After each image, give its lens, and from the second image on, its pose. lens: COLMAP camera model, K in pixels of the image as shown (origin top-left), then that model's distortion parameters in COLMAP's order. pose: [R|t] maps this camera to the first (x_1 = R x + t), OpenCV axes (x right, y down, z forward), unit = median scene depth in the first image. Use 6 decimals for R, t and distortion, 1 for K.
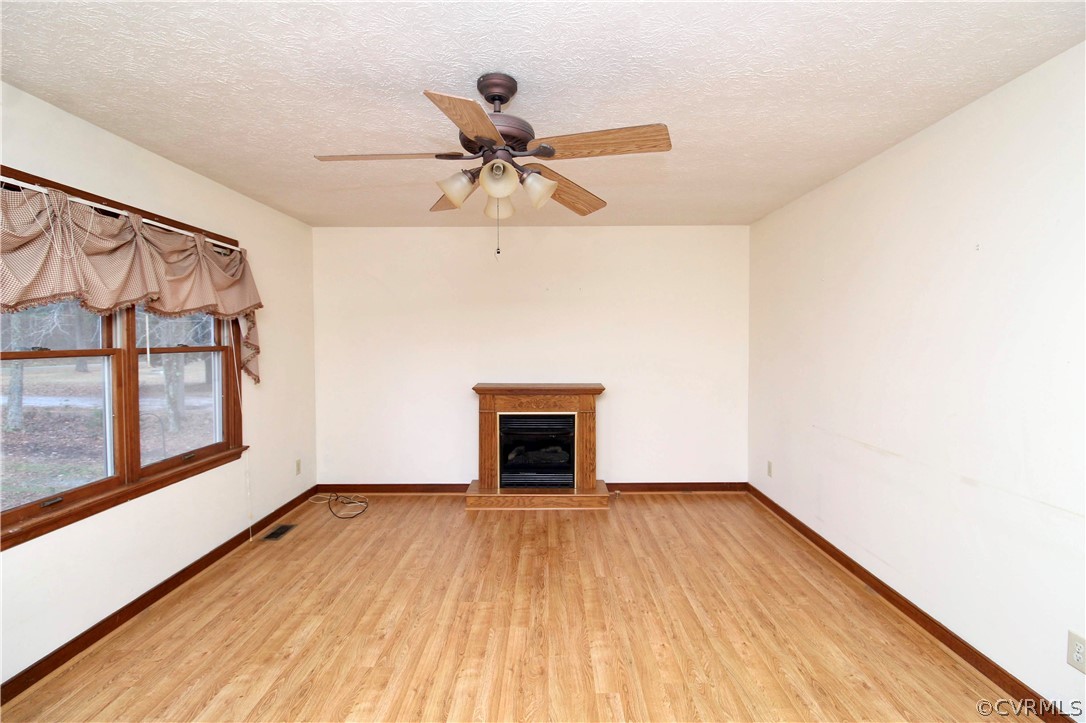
lens RADIAL K [[503.6, 0, 545.6], [0, 503.6, 354.2], [0, 0, 1]] dist [-0.005508, -0.010005]
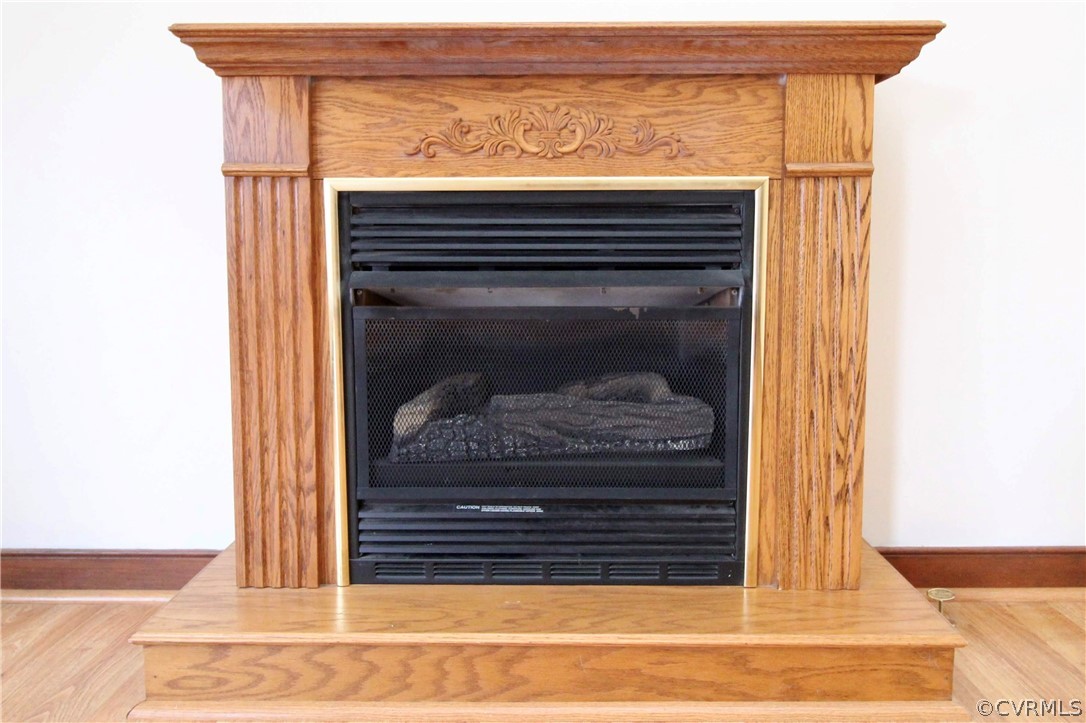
lens RADIAL K [[794.0, 0, 543.4], [0, 794.0, 325.7], [0, 0, 1]] dist [-0.013788, -0.003115]
pose [[0.999965, 0.001207, -0.008285, -0.021943], [-0.000945, 0.999499, 0.031630, 0.226154], [0.008319, -0.031621, 0.999465, 1.005267]]
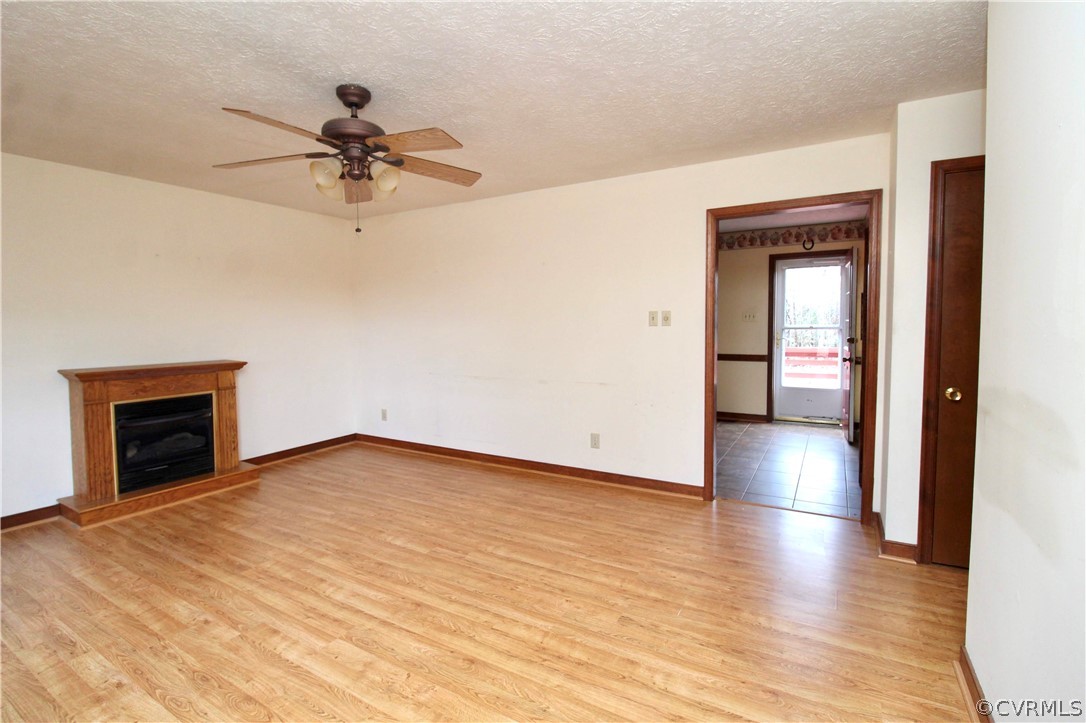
lens RADIAL K [[503.6, 0, 547.8], [0, 503.6, 351.5], [0, 0, 1]] dist [-0.005508, -0.010005]
pose [[0.492164, -0.052191, 0.868937, -0.624892], [0.037010, 0.998553, 0.039014, 0.041241], [-0.869715, 0.012958, 0.493383, -0.007911]]
